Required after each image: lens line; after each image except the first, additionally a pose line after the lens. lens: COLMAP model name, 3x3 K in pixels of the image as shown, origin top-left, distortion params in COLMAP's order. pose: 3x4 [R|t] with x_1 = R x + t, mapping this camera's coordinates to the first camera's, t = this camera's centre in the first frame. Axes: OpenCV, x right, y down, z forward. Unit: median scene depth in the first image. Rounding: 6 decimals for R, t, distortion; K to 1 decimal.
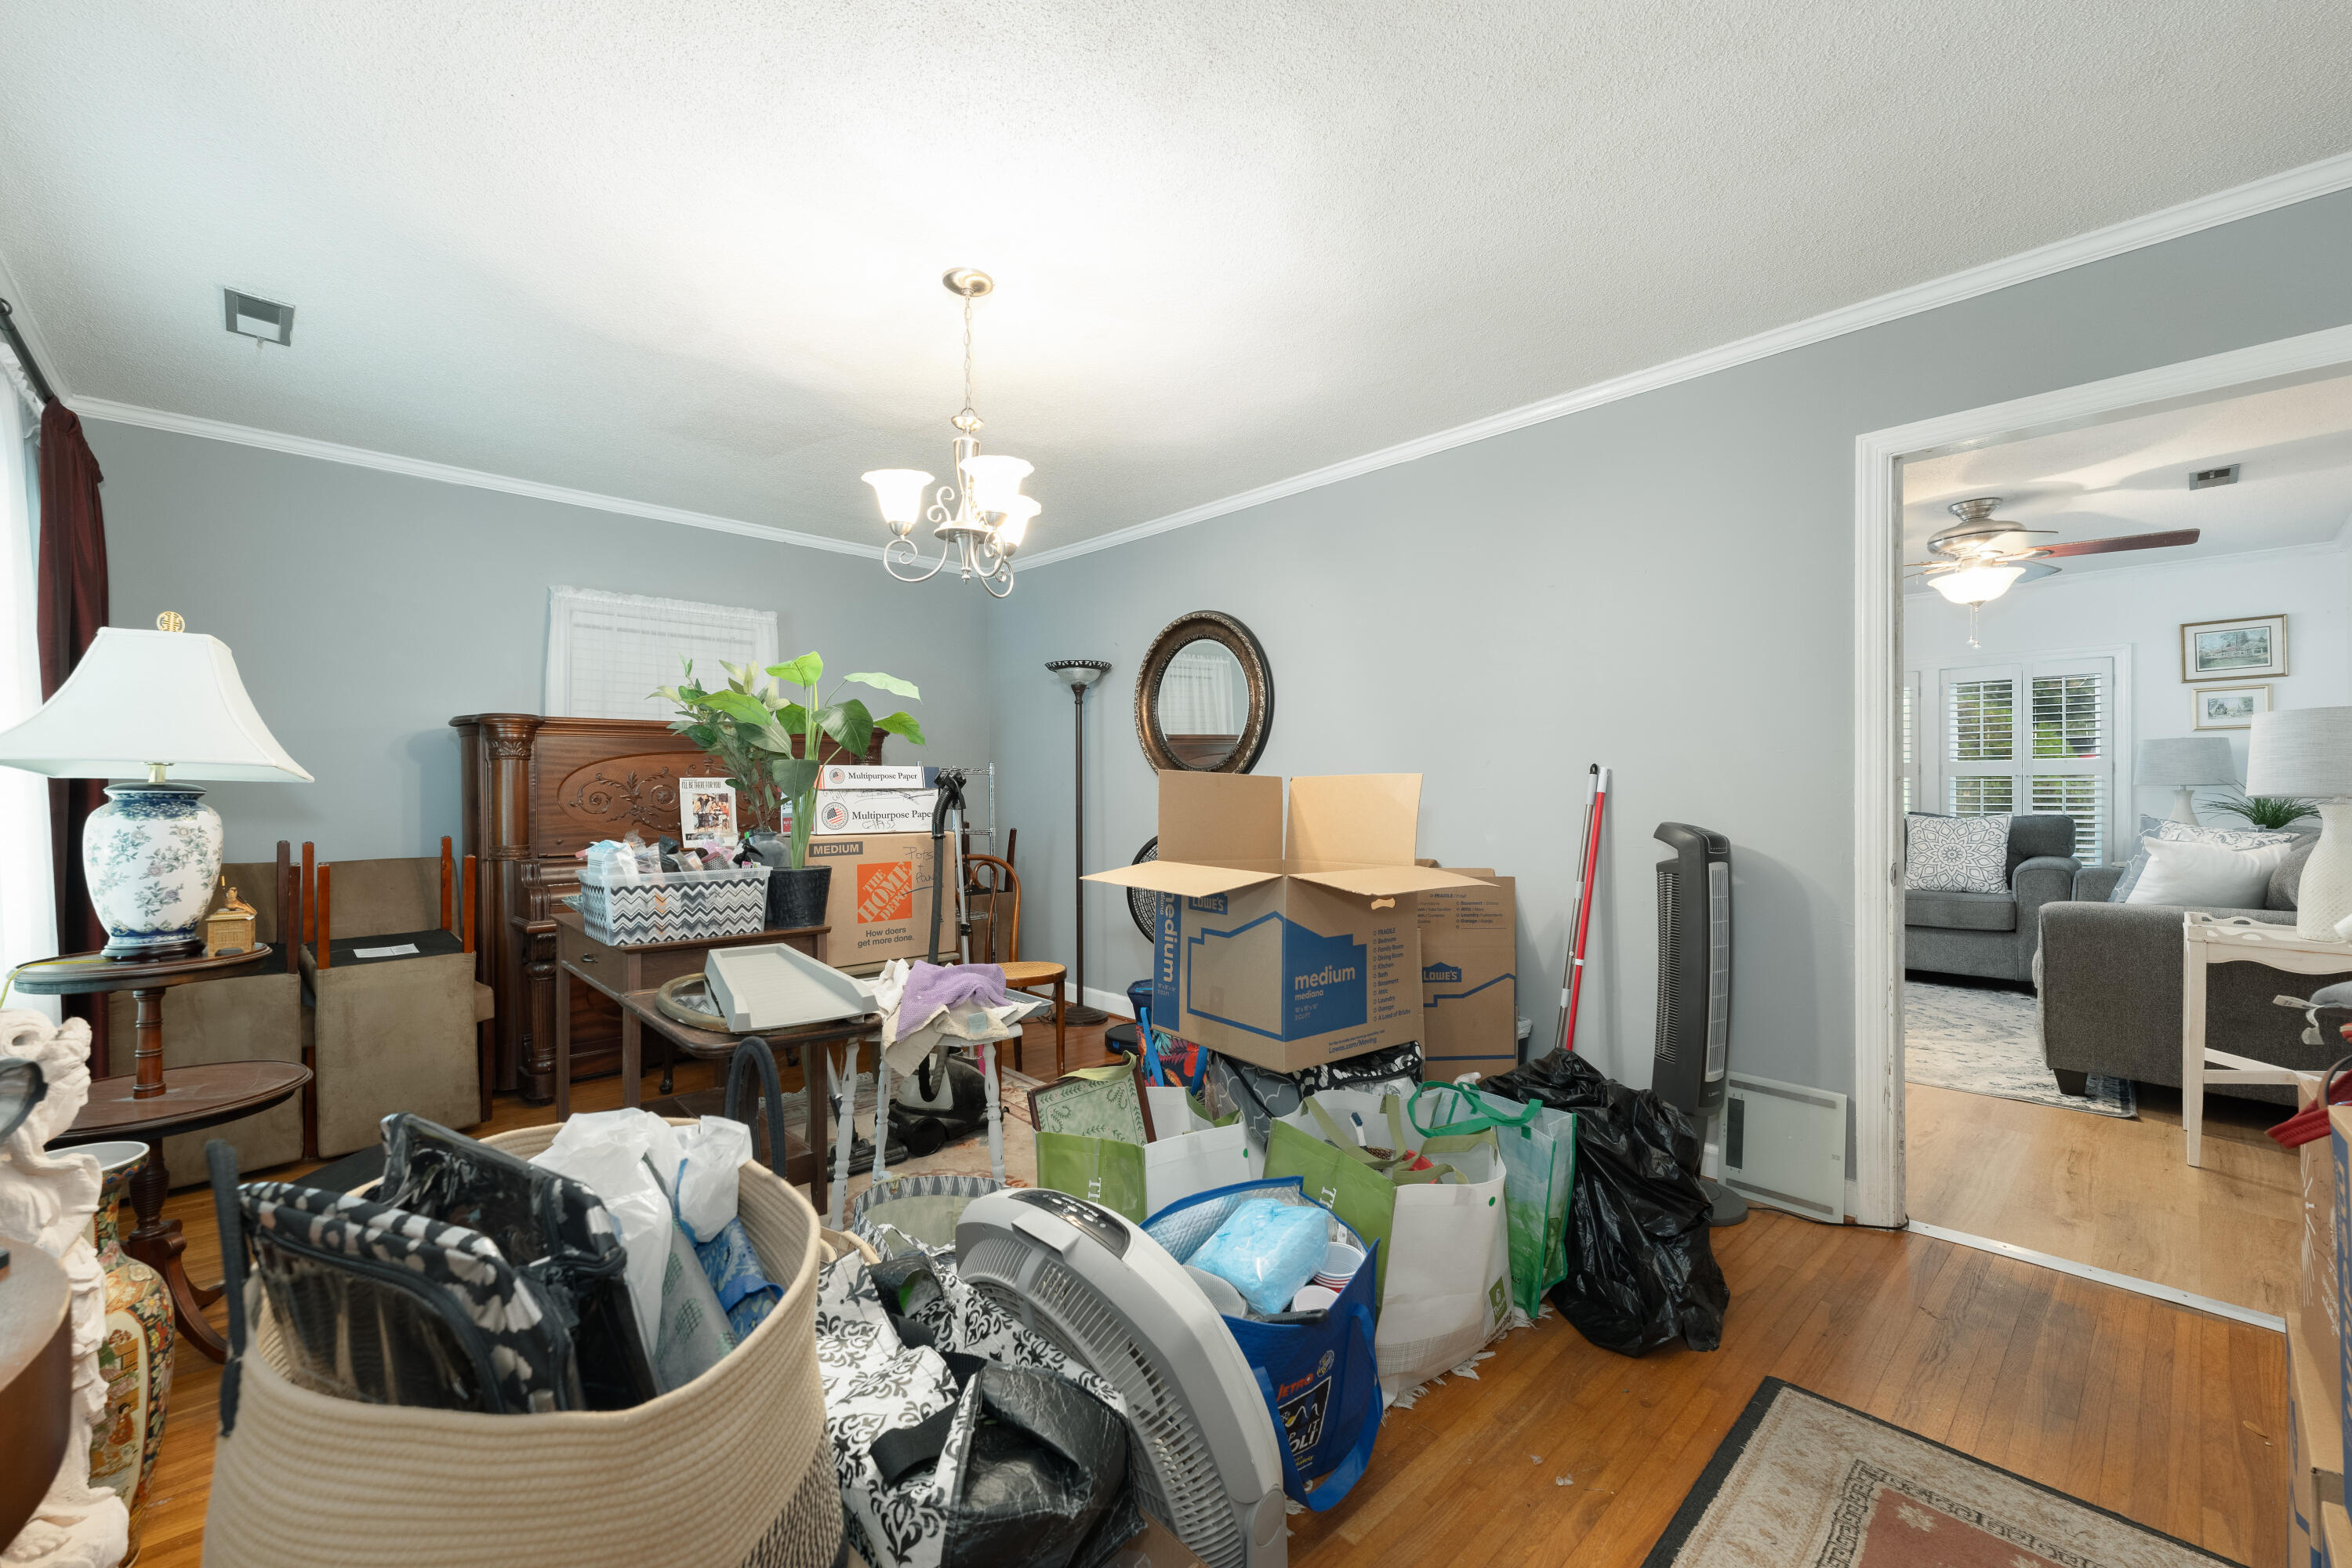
lens RADIAL K [[941.7, 0, 1168.2], [0, 941.7, 788.3], [0, 0, 1]] dist [0.001740, 0.000080]
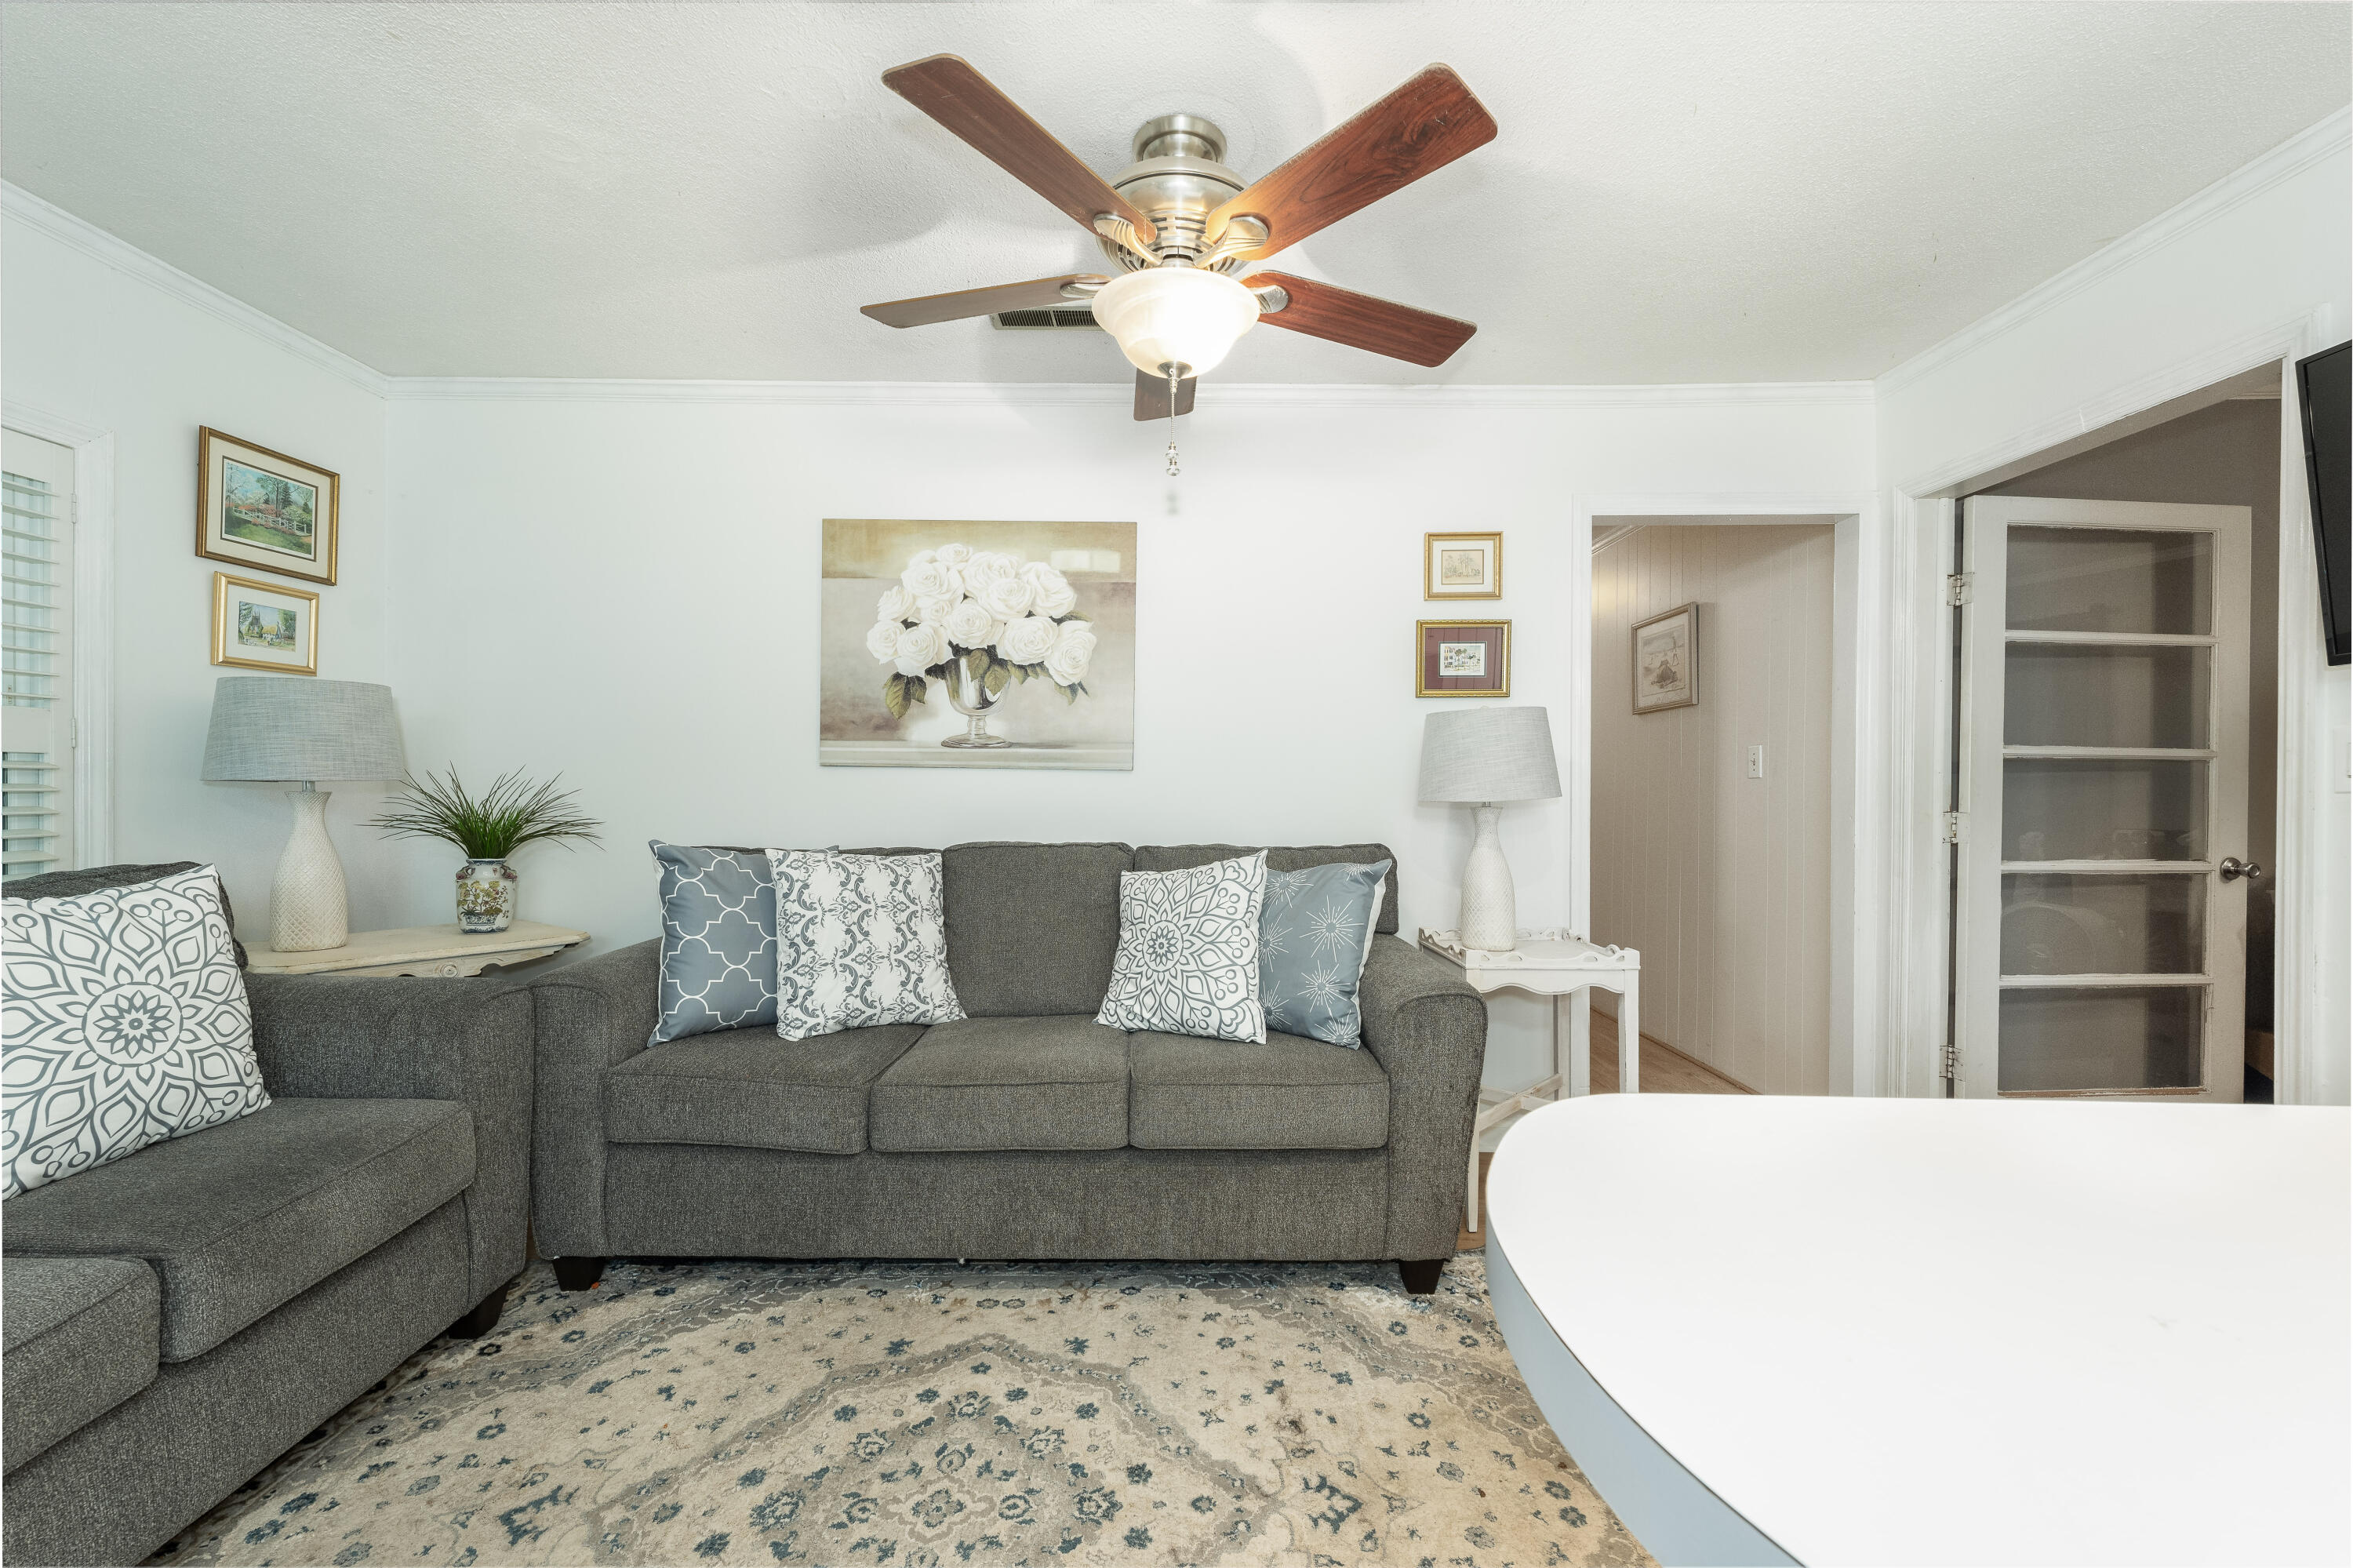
lens RADIAL K [[942.1, 0, 1168.7], [0, 942.1, 788.3], [0, 0, 1]] dist [0.001740, 0.000080]
pose [[-0.724861, -0.003013, 0.688888, 0.427274], [-0.002187, 0.999995, 0.002072, -0.001731], [-0.688891, -0.000005, -0.724865, 1.018616]]
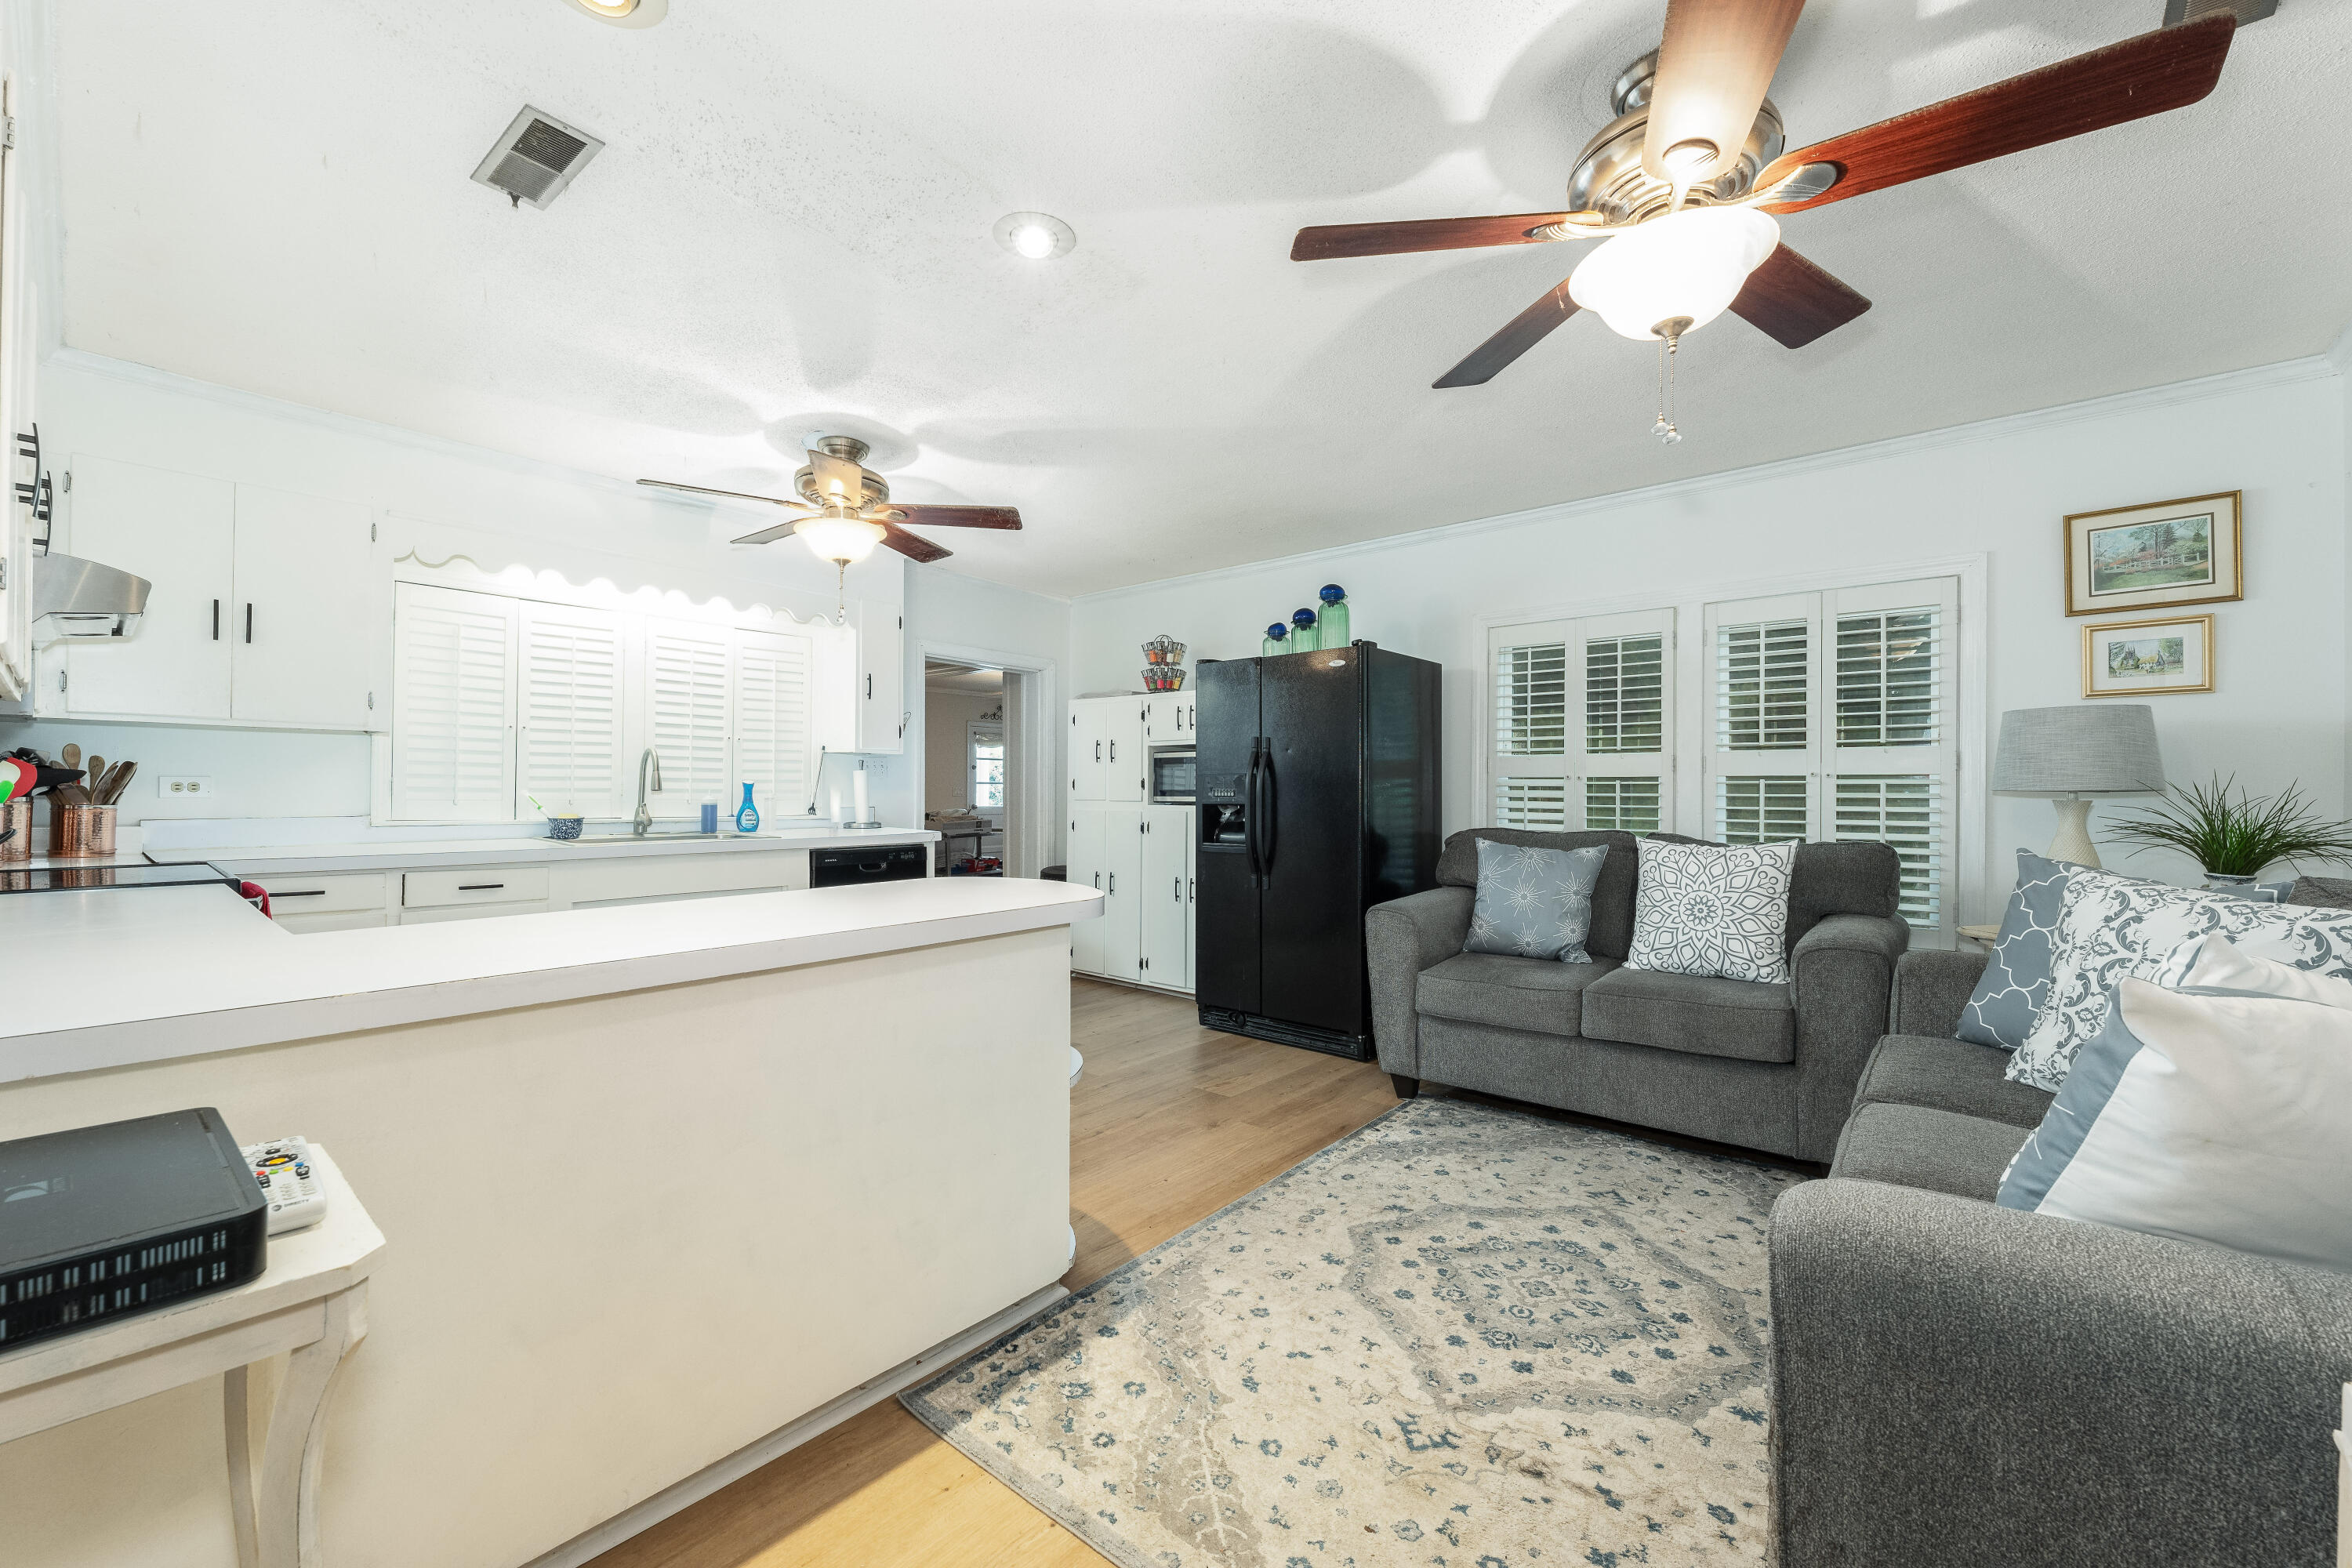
lens RADIAL K [[941.7, 0, 1168.2], [0, 941.7, 788.3], [0, 0, 1]] dist [0.001740, 0.000080]
pose [[0.994714, 0.006834, 0.102453, 0.467858], [-0.006479, 0.999972, -0.003803, 0.000323], [-0.102476, 0.003119, 0.994731, 0.482189]]
